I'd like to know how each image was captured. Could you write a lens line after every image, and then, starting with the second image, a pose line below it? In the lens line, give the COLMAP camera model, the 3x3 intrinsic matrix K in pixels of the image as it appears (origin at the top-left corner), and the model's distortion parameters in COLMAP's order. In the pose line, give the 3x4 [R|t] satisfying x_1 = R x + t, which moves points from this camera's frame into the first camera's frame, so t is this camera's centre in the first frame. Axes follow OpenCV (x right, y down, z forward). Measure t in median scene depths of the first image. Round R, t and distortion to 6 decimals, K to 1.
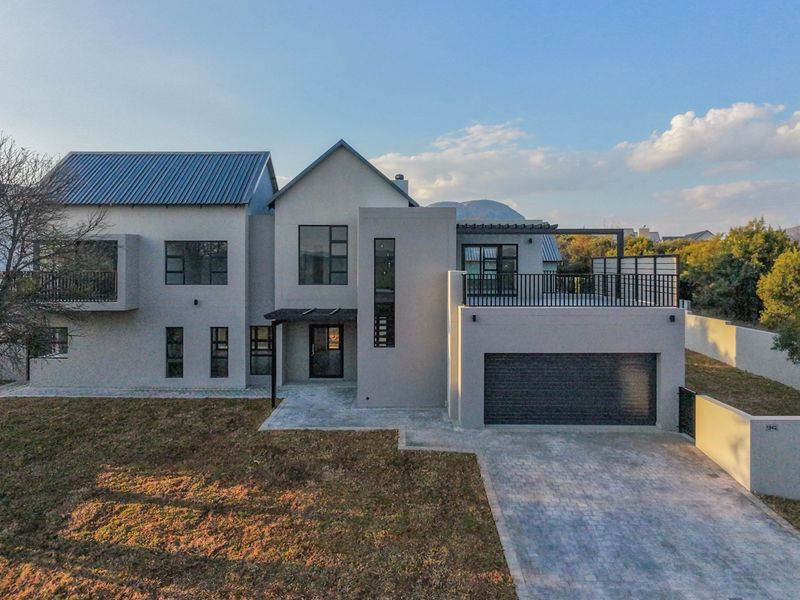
lens RADIAL K [[510.4, 0, 400.4], [0, 510.4, 261.5], [0, 0, 1]] dist [-0.002429, 0.003228]
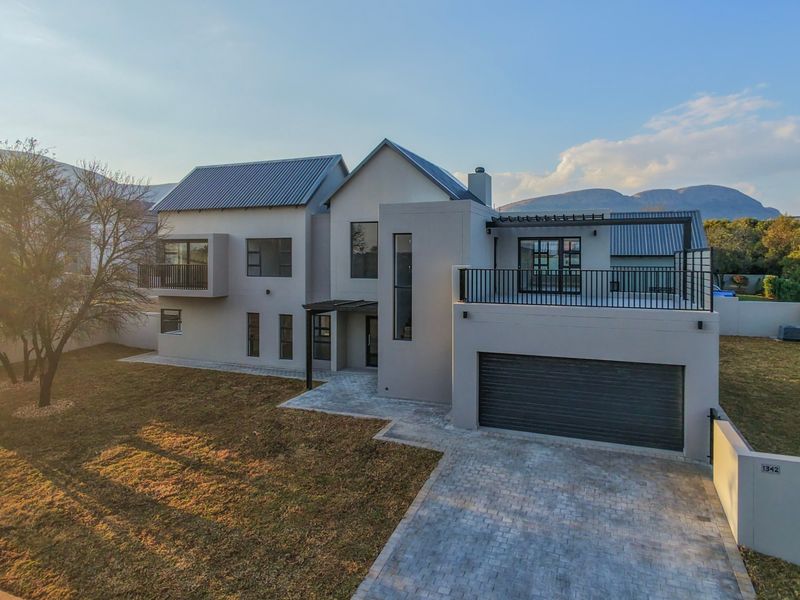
lens RADIAL K [[510.4, 0, 400.4], [0, 510.4, 261.5], [0, 0, 1]] dist [-0.002429, 0.003228]
pose [[0.930727, 0.002261, -0.365707, 0.469196], [0.001265, 0.999955, 0.009402, 0.001582], [0.365712, -0.009213, 0.930683, 0.070794]]
